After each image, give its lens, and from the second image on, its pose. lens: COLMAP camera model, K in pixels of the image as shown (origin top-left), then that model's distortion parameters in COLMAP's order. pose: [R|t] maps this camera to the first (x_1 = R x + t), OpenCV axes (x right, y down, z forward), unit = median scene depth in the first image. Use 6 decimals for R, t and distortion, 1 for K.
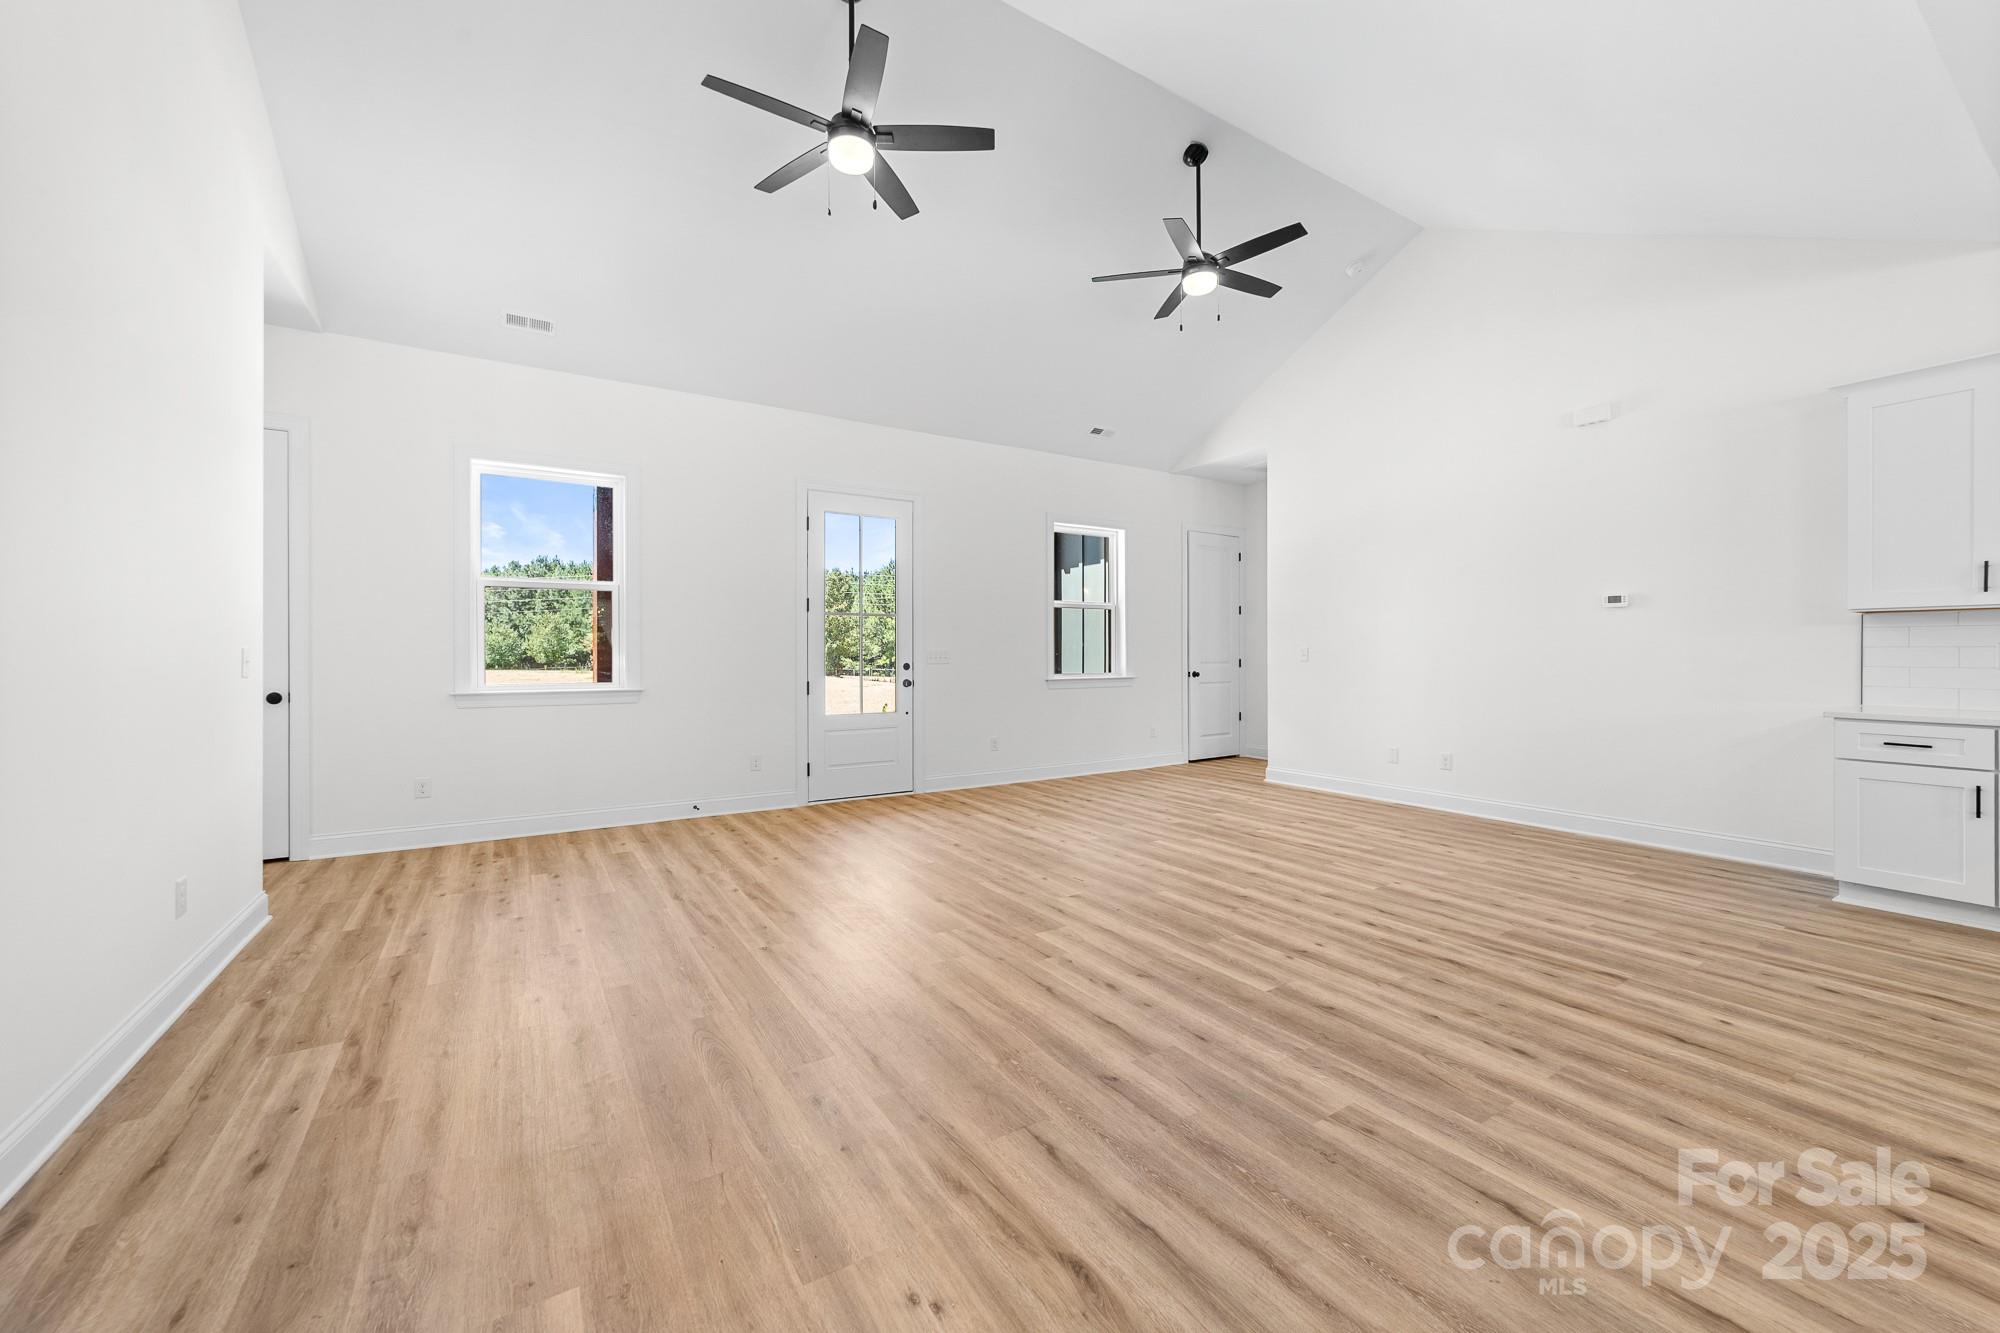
lens RADIAL K [[775.4, 0, 992.2], [0, 775.4, 672.5], [0, 0, 1]] dist [-0.009933, 0.004287]
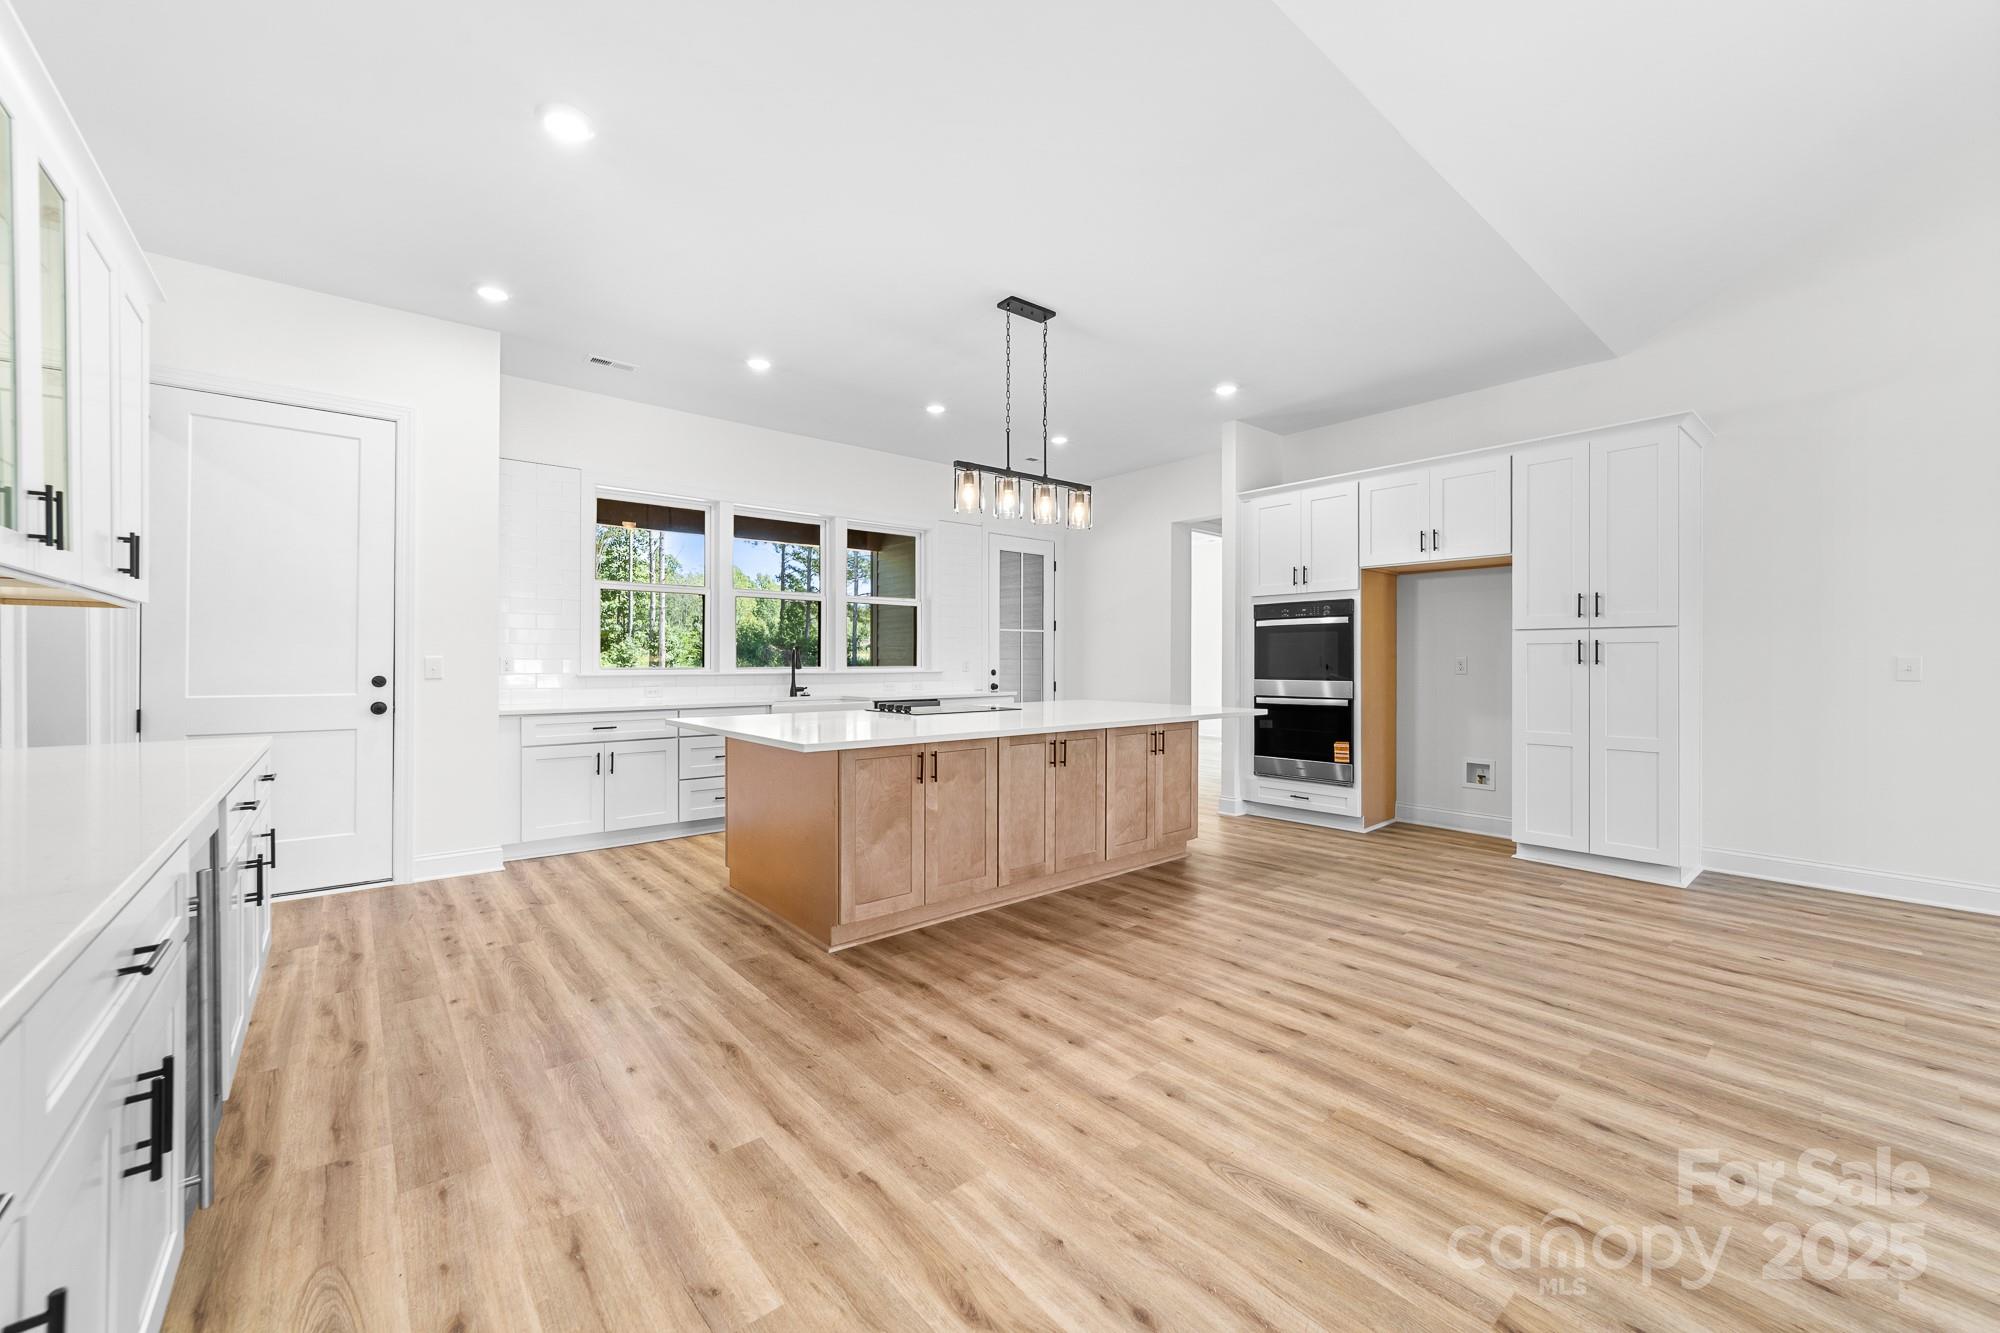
lens RADIAL K [[775.4, 0, 1002.9], [0, 775.4, 662.8], [0, 0, 1]] dist [-0.009933, 0.004287]
pose [[-0.989291, 0.004777, -0.145878, 1.119143], [0.000306, 0.999530, 0.030655, -0.038340], [0.145956, 0.030282, -0.988828, 1.325332]]
